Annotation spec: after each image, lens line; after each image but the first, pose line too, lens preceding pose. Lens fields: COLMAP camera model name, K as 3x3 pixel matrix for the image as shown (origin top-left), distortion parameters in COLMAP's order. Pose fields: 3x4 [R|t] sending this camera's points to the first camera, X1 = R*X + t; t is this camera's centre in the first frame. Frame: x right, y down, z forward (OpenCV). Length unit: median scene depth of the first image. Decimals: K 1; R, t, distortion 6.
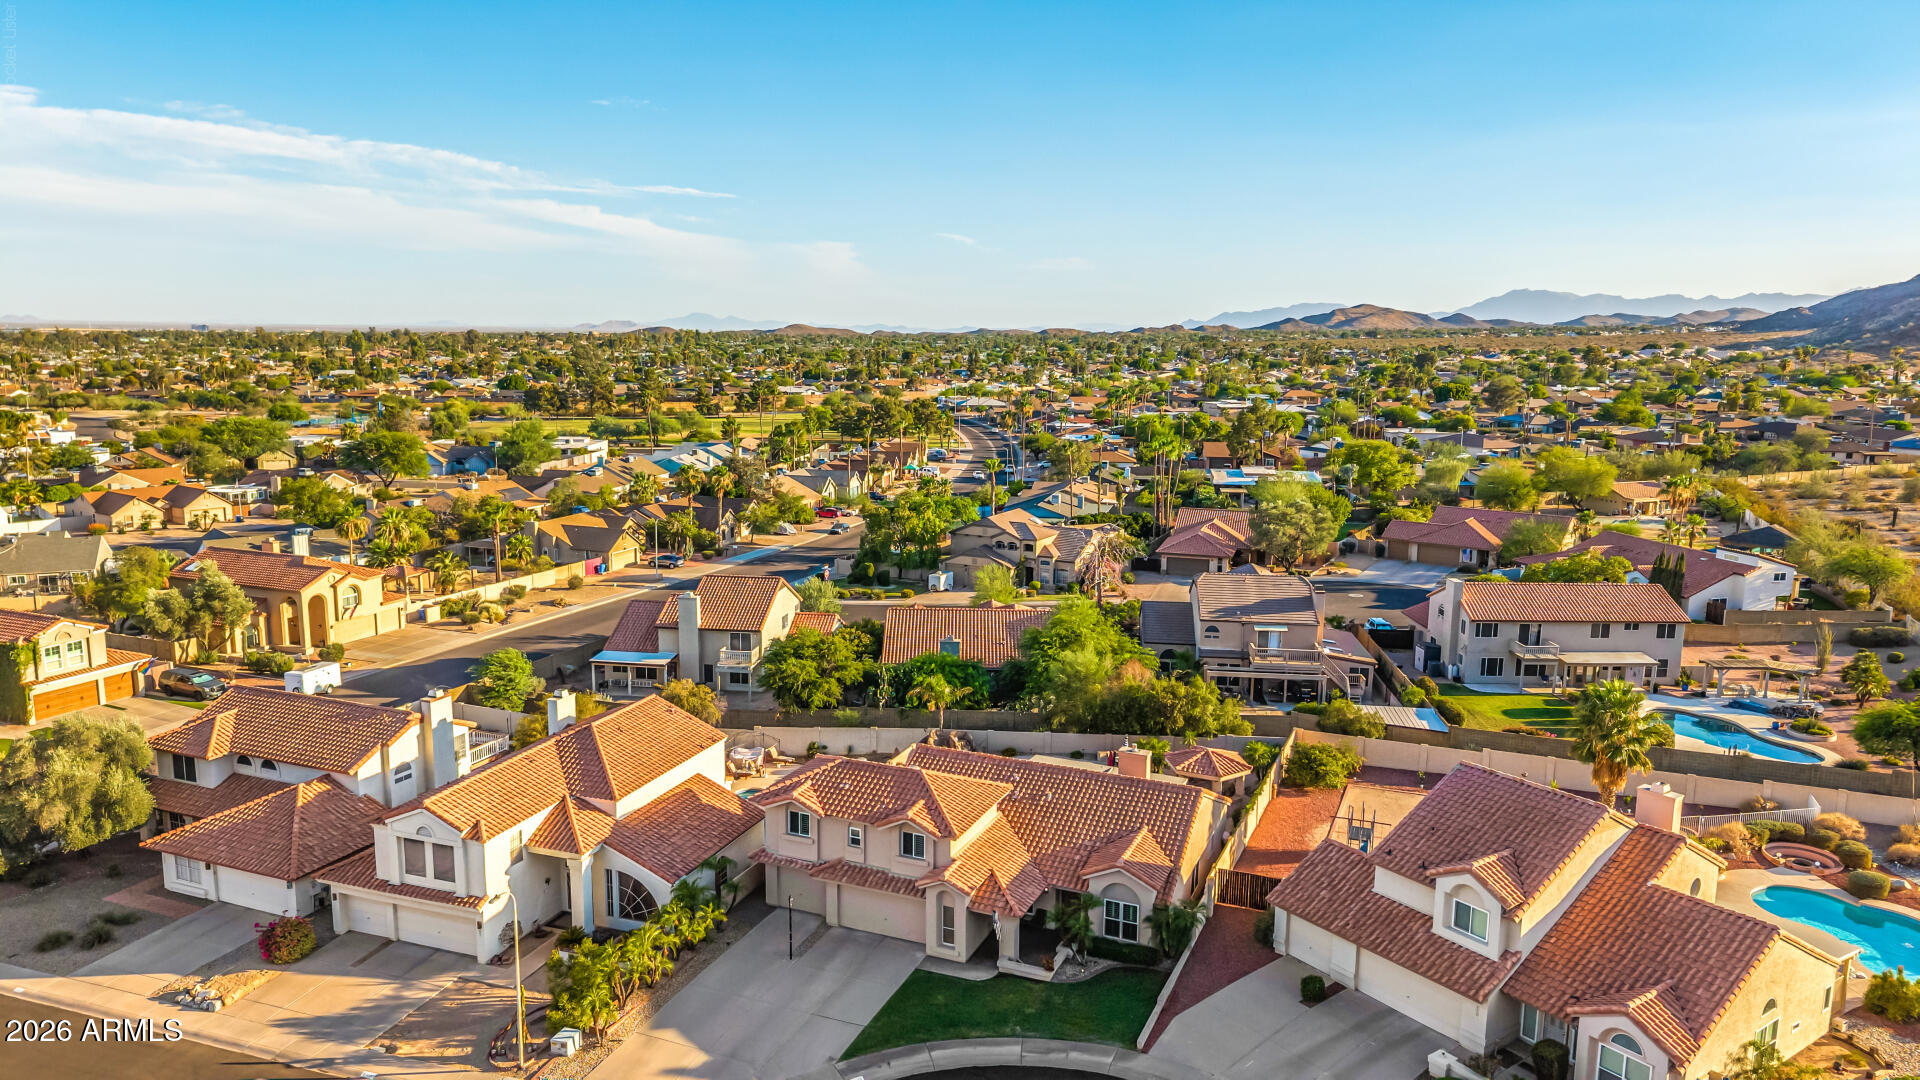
lens RADIAL K [[1281.4, 0, 951.1], [0, 1281.4, 541.9], [0, 0, 1]] dist [0.041465, -0.046778]
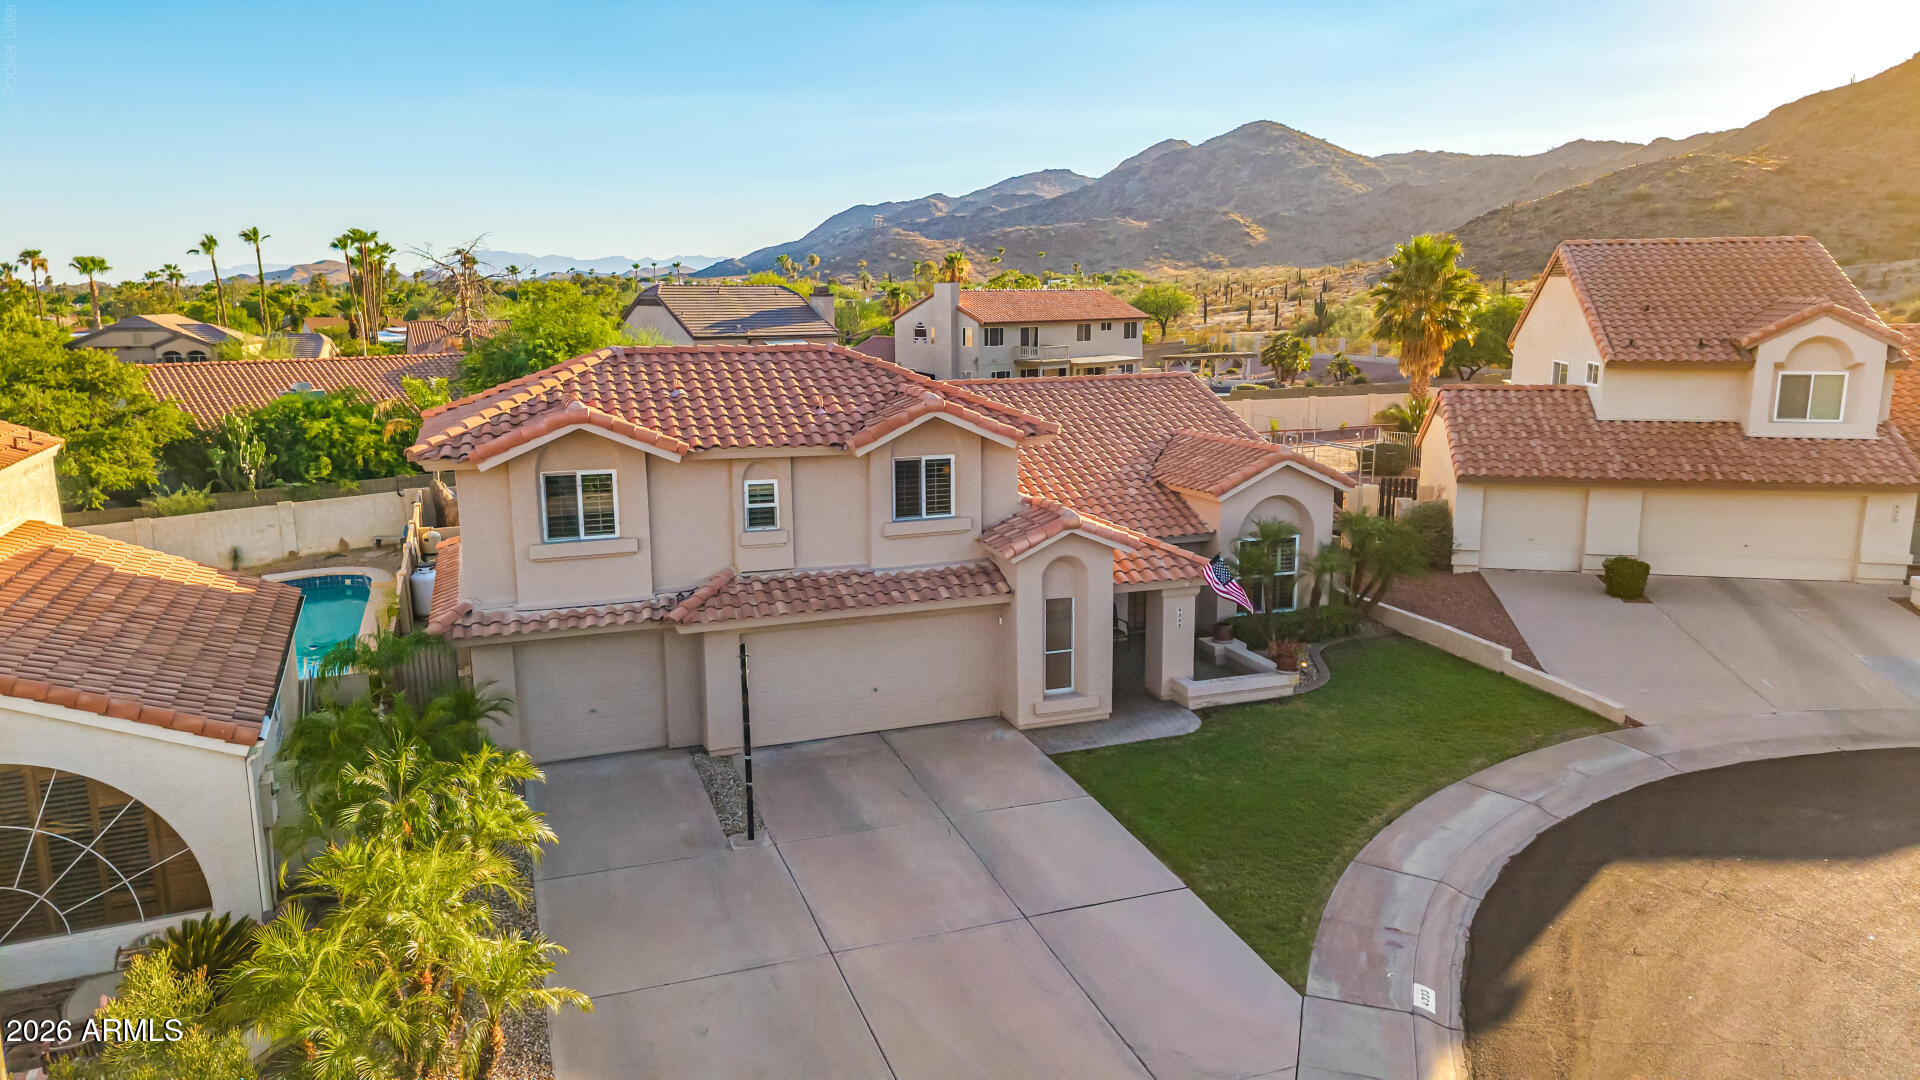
lens RADIAL K [[1281.4, 0, 951.1], [0, 1281.4, 541.9], [0, 0, 1]] dist [0.041465, -0.046778]
pose [[0.728379, -0.145273, 0.669596, -0.245714], [0.127767, 0.988921, 0.075569, 0.188256], [-0.673156, 0.030510, 0.738871, 0.588536]]
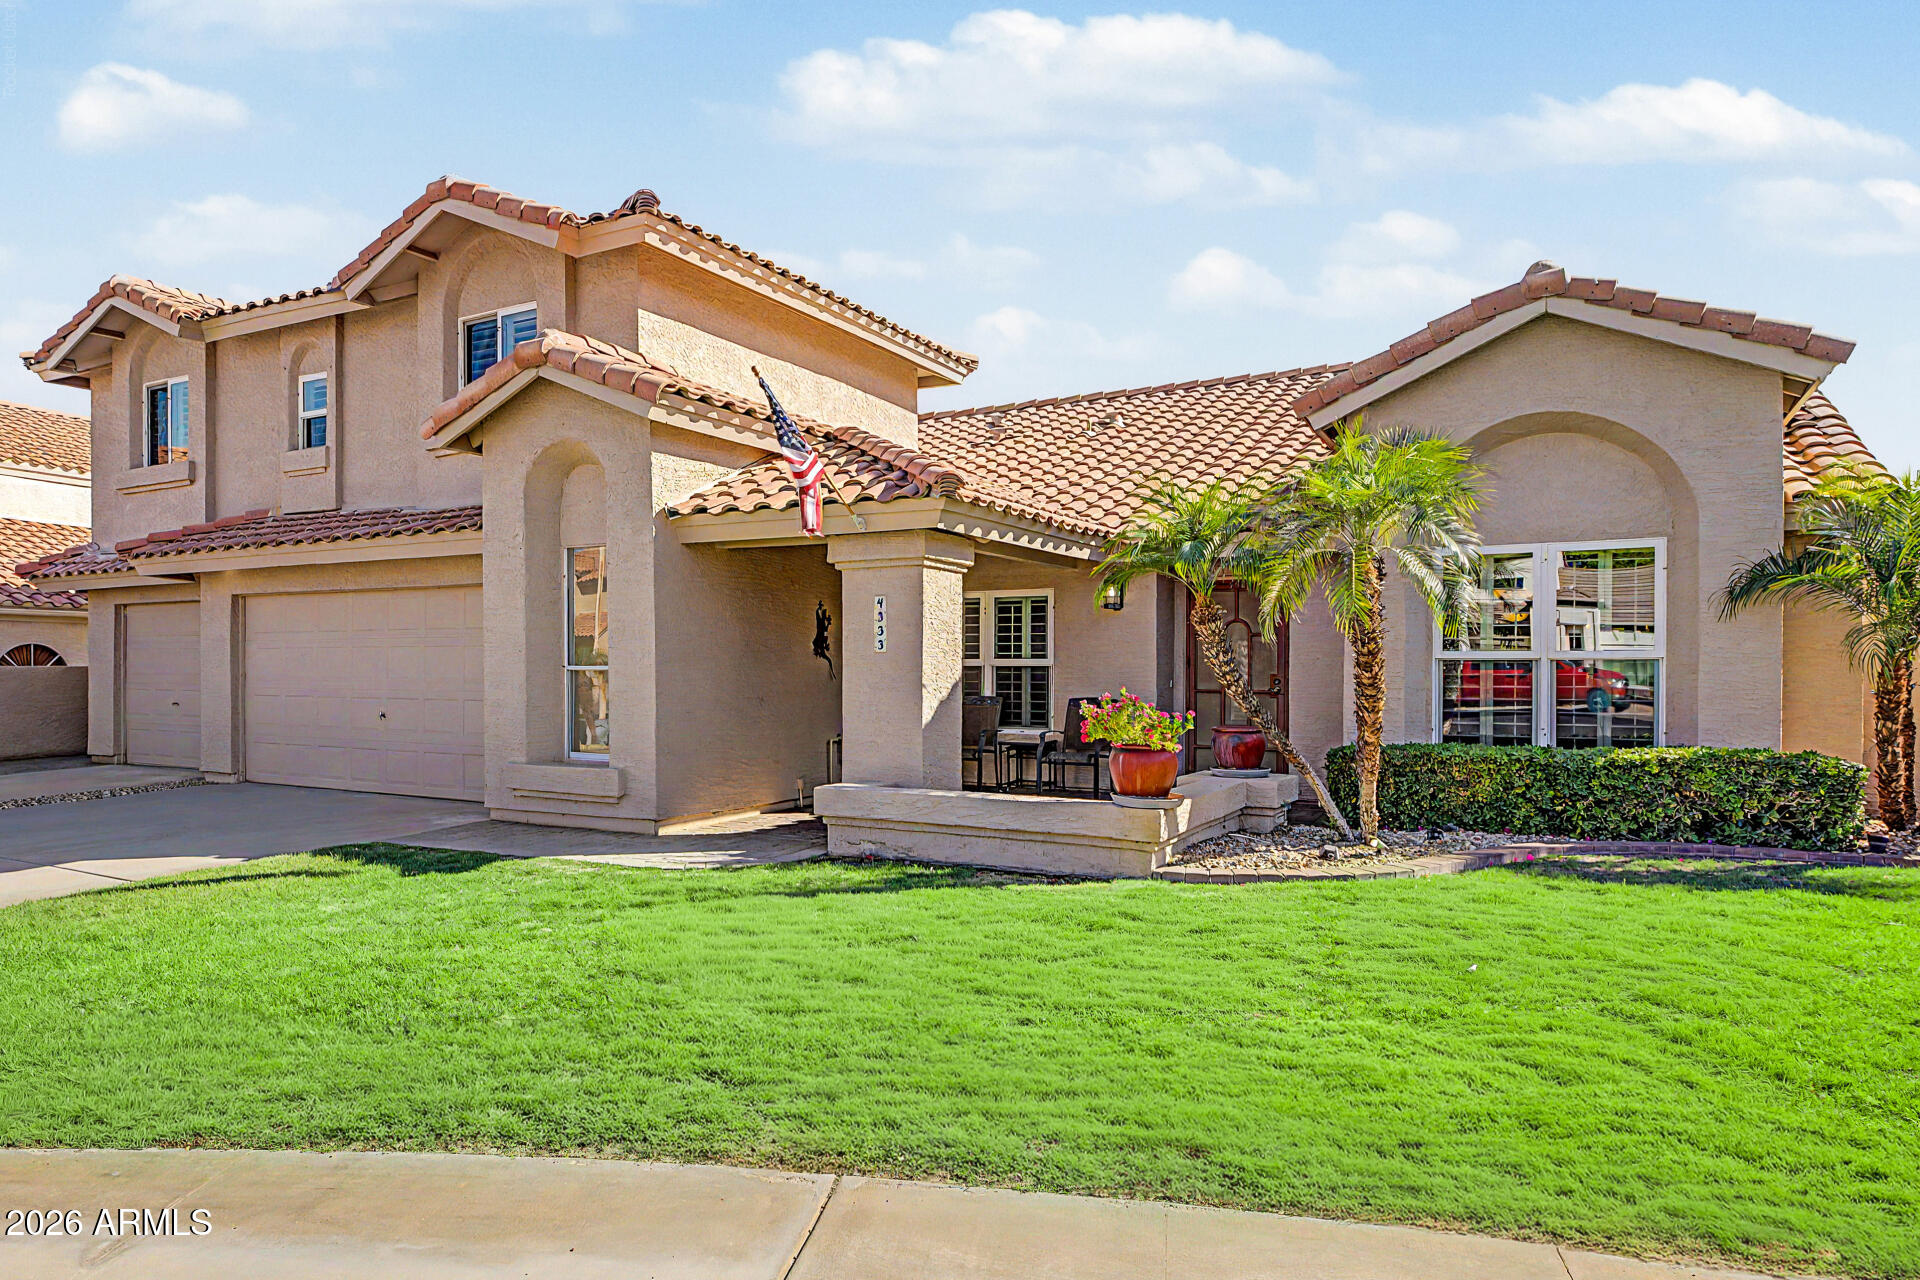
lens RADIAL K [[1218.7, 0, 820.2], [0, 1218.7, 670.1], [0, 0, 1]] dist [-0.001163, 0.000016]
pose [[0.988386, -0.004663, -0.151892, 0.048788], [-0.020721, 0.986059, -0.165101, 0.270642], [0.150545, 0.166331, 0.974510, 0.681163]]
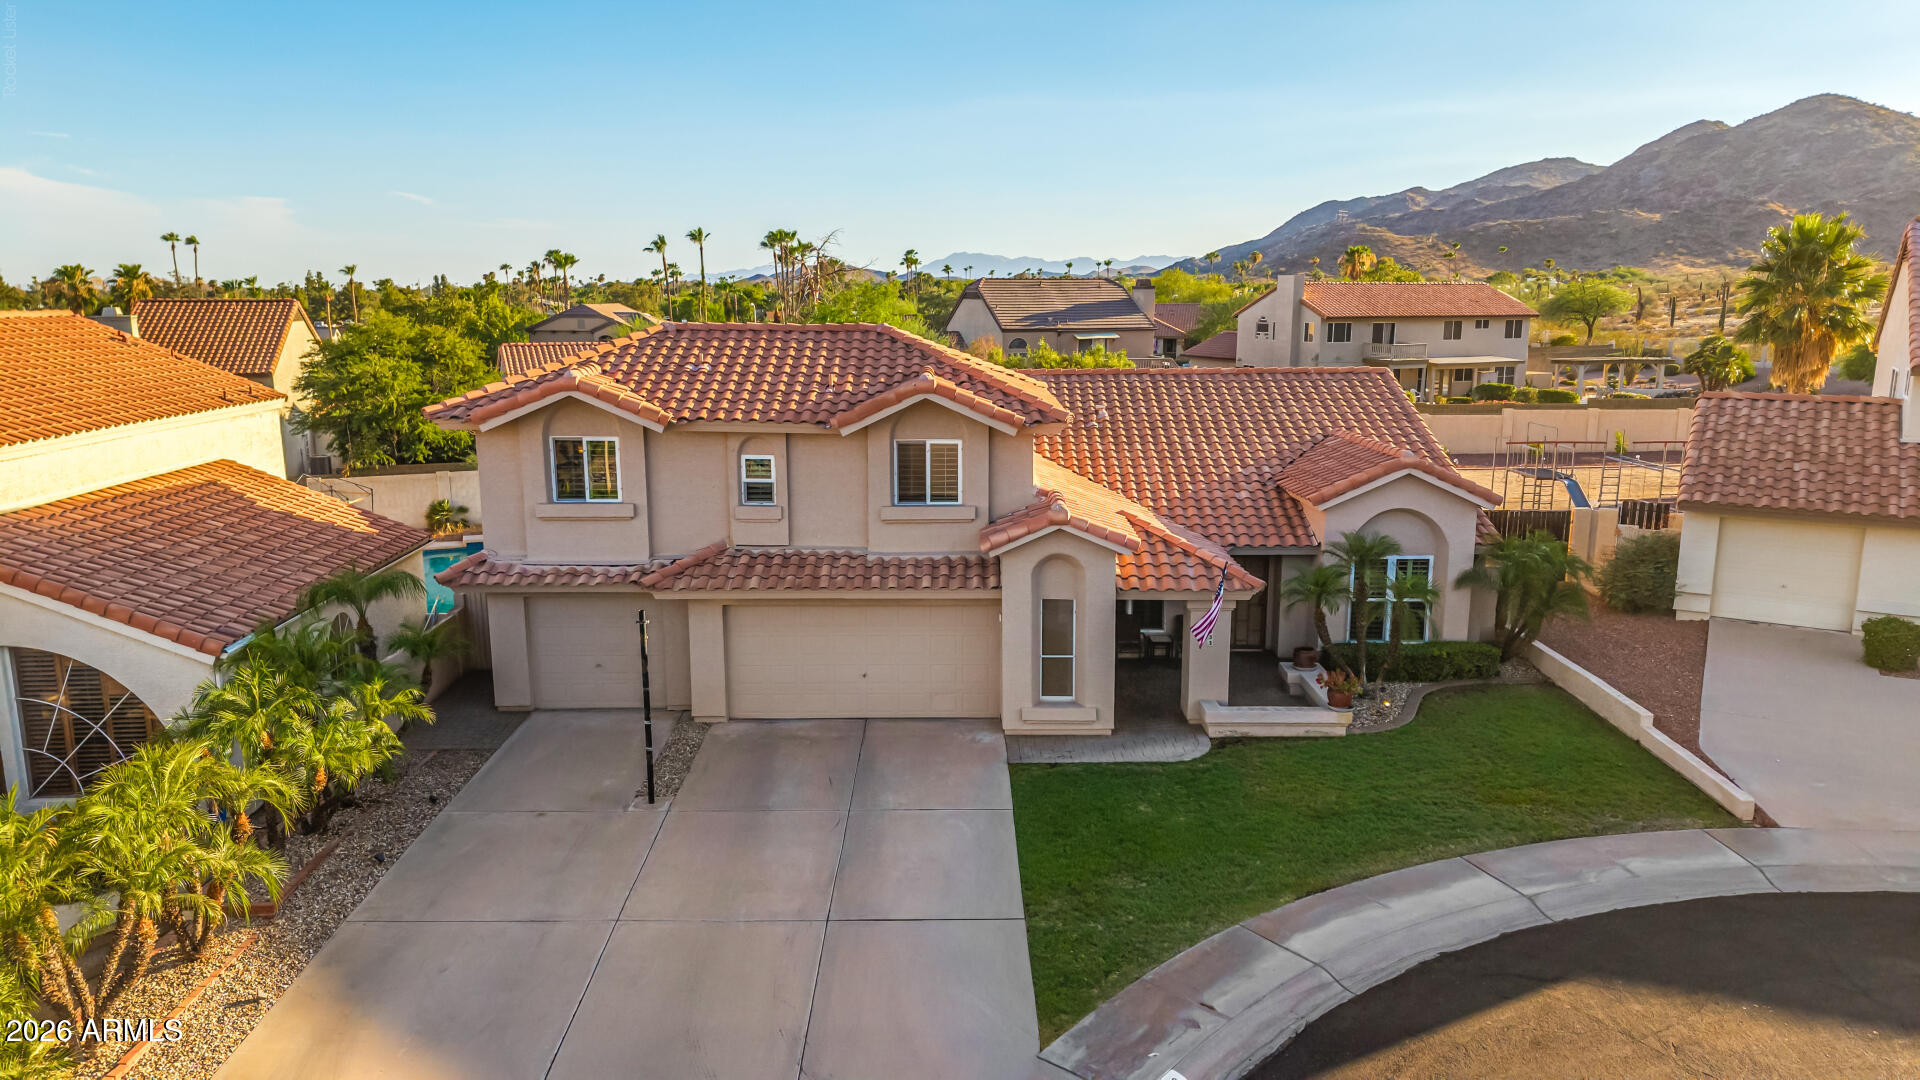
lens RADIAL K [[1281.4, 0, 951.1], [0, 1281.4, 541.9], [0, 0, 1]] dist [0.041465, -0.046778]
pose [[0.918850, -0.084482, 0.385457, -0.145361], [0.074372, 0.996383, 0.041094, 0.203220], [-0.387535, -0.009092, 0.921810, 0.539812]]
